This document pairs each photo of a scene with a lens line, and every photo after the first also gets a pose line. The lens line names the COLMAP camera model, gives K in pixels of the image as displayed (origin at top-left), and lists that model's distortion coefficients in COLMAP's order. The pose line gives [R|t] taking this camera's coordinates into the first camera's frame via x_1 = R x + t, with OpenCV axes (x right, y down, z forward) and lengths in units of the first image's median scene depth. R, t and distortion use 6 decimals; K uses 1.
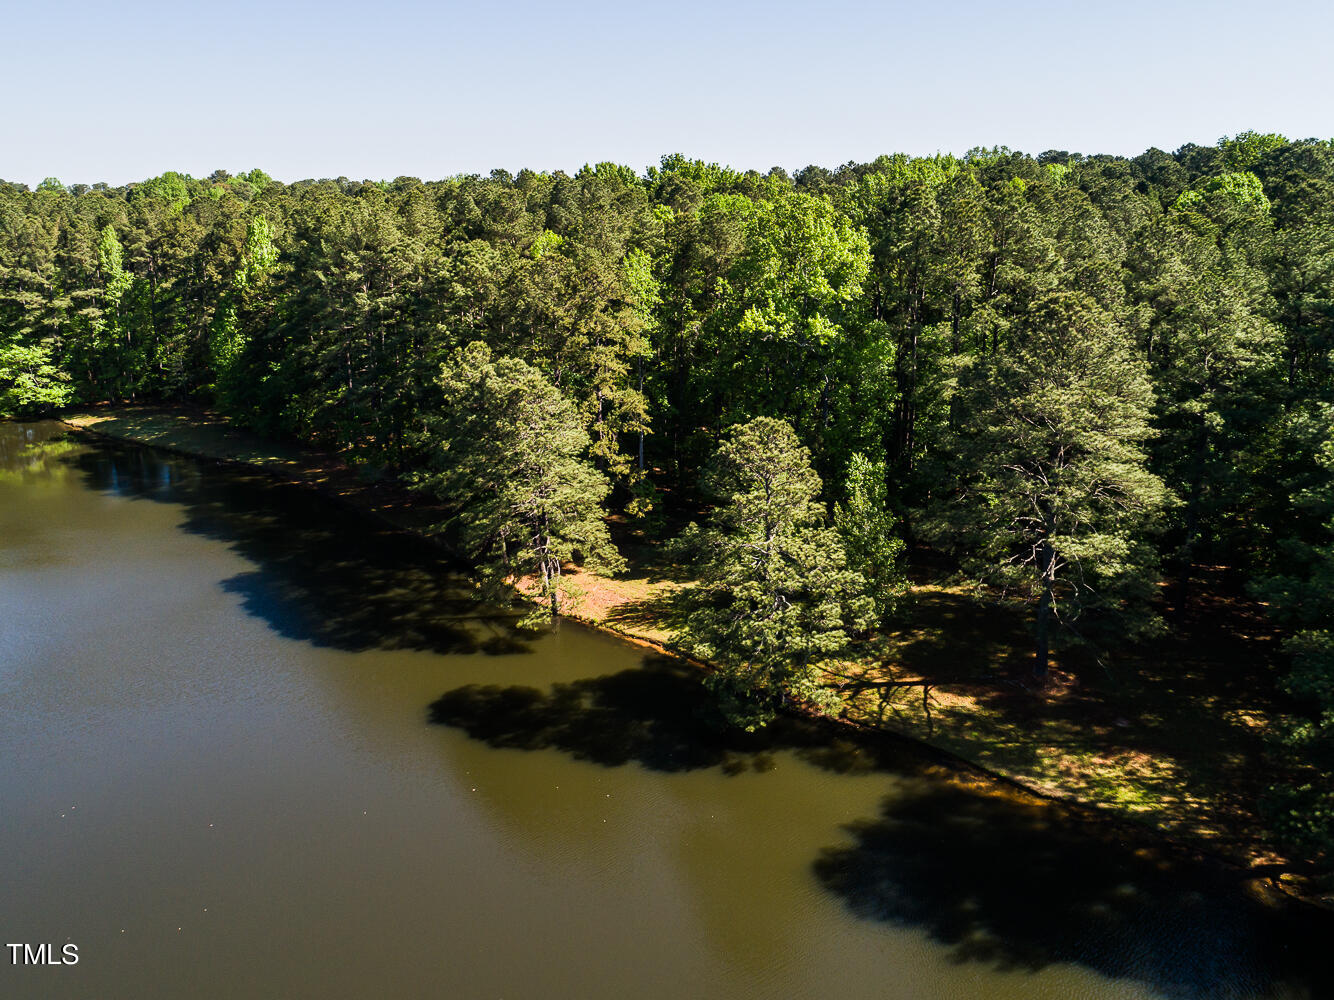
lens RADIAL K [[1003.4, 0, 674.3], [0, 1003.4, 435.6], [0, 0, 1]] dist [0.007302, 0.009643]
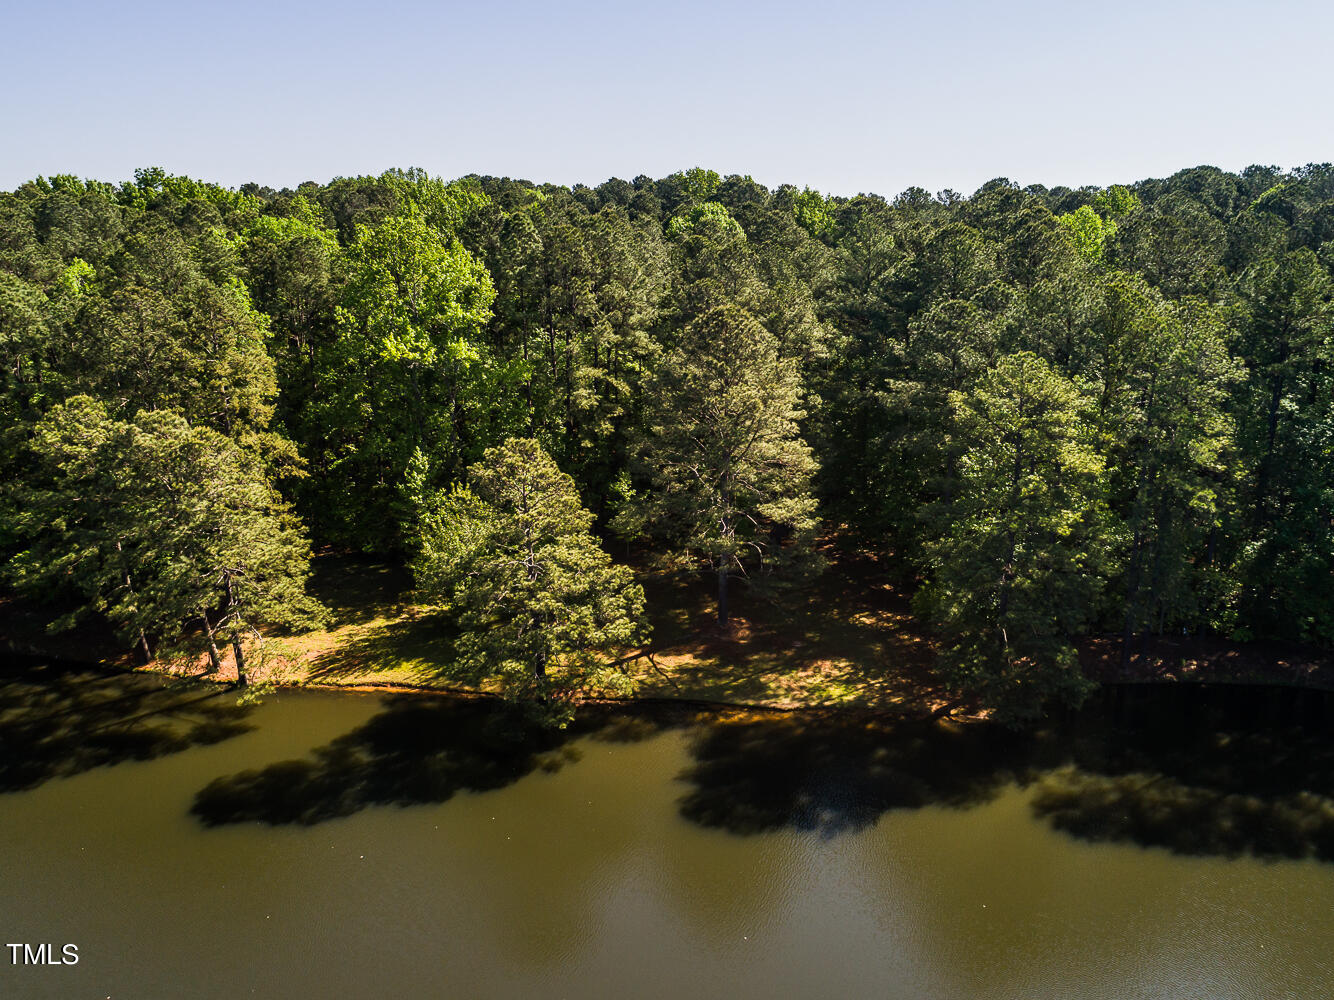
lens RADIAL K [[1003.4, 0, 648.5], [0, 1003.4, 504.4], [0, 0, 1]] dist [0.007302, 0.009643]
pose [[0.818036, -0.153180, 0.554394, -0.355025], [0.125698, 0.988196, 0.087567, -0.022335], [-0.561264, -0.001946, 0.827635, 0.048878]]
